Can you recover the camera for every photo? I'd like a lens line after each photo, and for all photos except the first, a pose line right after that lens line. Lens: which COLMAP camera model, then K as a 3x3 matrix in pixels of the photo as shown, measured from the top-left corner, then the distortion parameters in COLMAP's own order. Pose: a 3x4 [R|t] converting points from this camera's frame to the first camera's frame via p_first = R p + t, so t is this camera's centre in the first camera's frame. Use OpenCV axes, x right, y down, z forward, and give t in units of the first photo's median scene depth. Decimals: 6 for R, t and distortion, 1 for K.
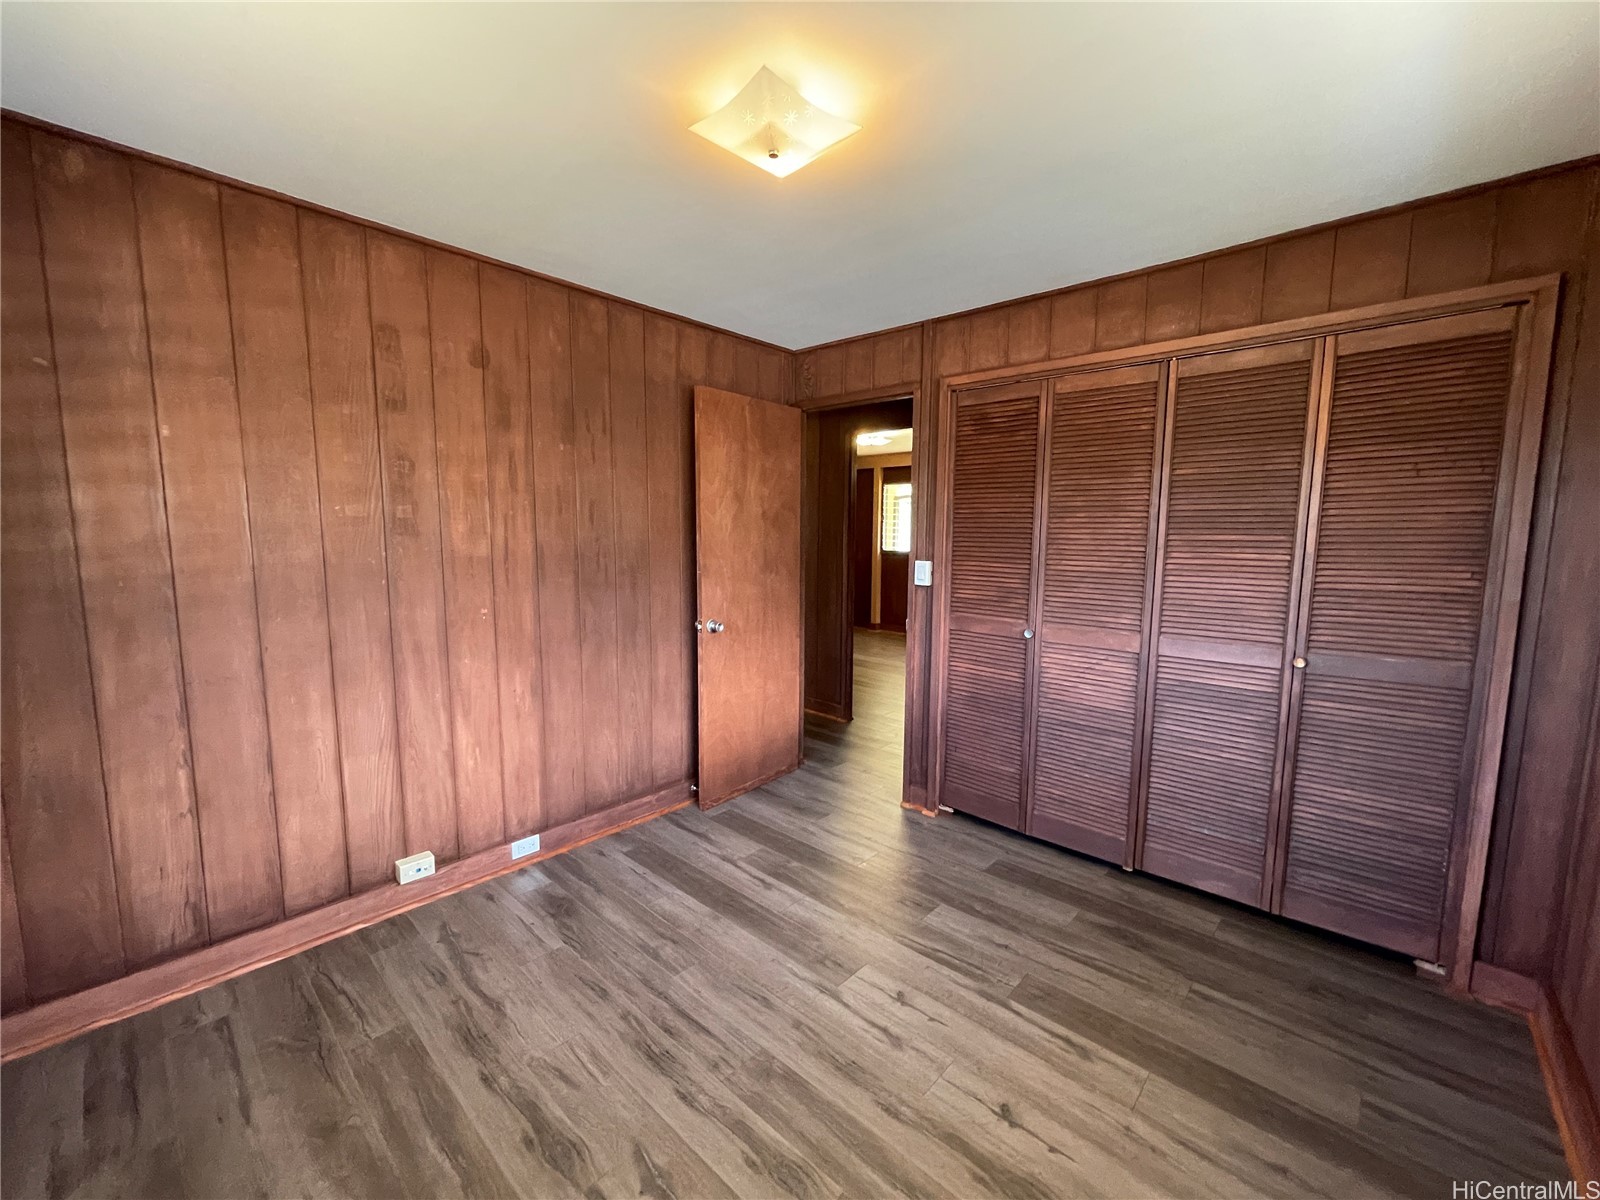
lens RADIAL K [[646.3, 0, 798.9], [0, 646.3, 603.7], [0, 0, 1]] dist [-0.000964, 0.002392]
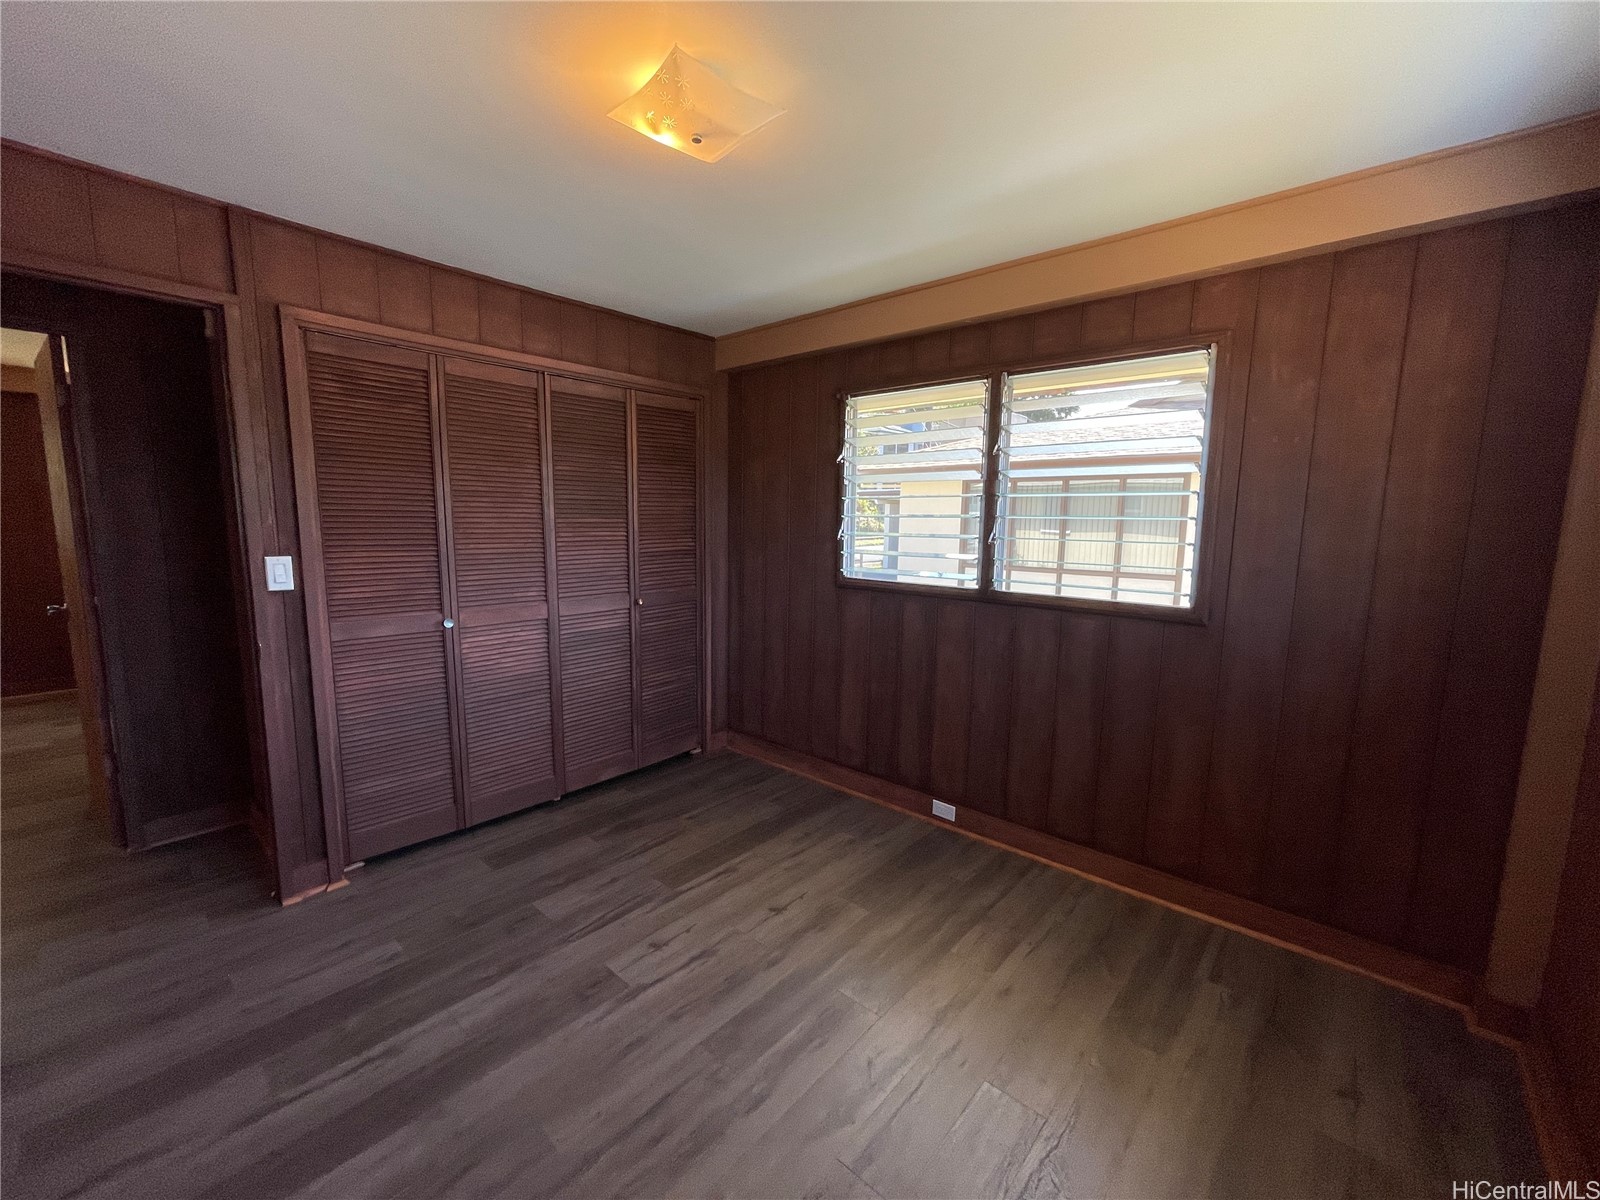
lens RADIAL K [[646.3, 0, 792.7], [0, 646.3, 604.8], [0, 0, 1]] dist [-0.000964, 0.002392]
pose [[-0.004230, -0.143164, 0.989690, -0.688645], [0.103252, 0.984346, 0.142833, -0.075732], [-0.994646, 0.102792, 0.010618, 0.569141]]
